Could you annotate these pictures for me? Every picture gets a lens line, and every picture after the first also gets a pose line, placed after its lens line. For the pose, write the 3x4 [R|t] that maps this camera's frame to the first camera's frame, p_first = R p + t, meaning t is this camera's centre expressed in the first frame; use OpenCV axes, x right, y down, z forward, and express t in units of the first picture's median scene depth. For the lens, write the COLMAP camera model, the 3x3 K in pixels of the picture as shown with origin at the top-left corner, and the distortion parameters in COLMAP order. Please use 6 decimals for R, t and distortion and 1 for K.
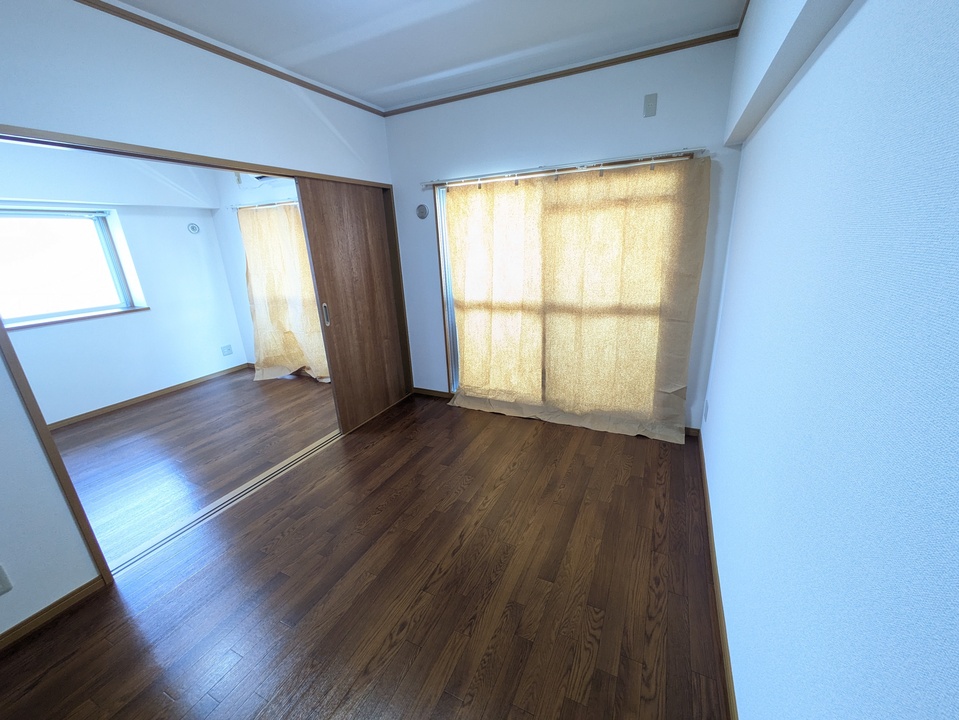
lens RADIAL K [[379.5, 0, 486.3], [0, 379.5, 365.7], [0, 0, 1]] dist [-0.003720, 0.001781]
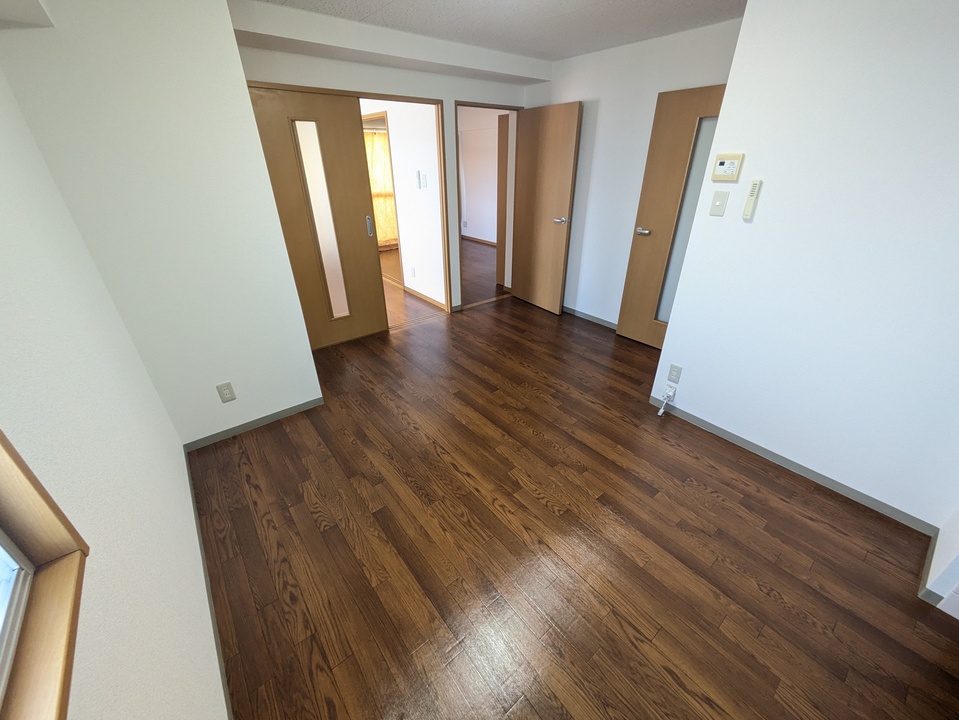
lens RADIAL K [[379.5, 0, 495.6], [0, 379.5, 375.6], [0, 0, 1]] dist [-0.003720, 0.001781]
pose [[-0.424545, 0.491678, -0.760273, 0.635316], [-0.266366, 0.734716, 0.623892, -0.480846], [0.865338, 0.467381, -0.180954, 1.262314]]
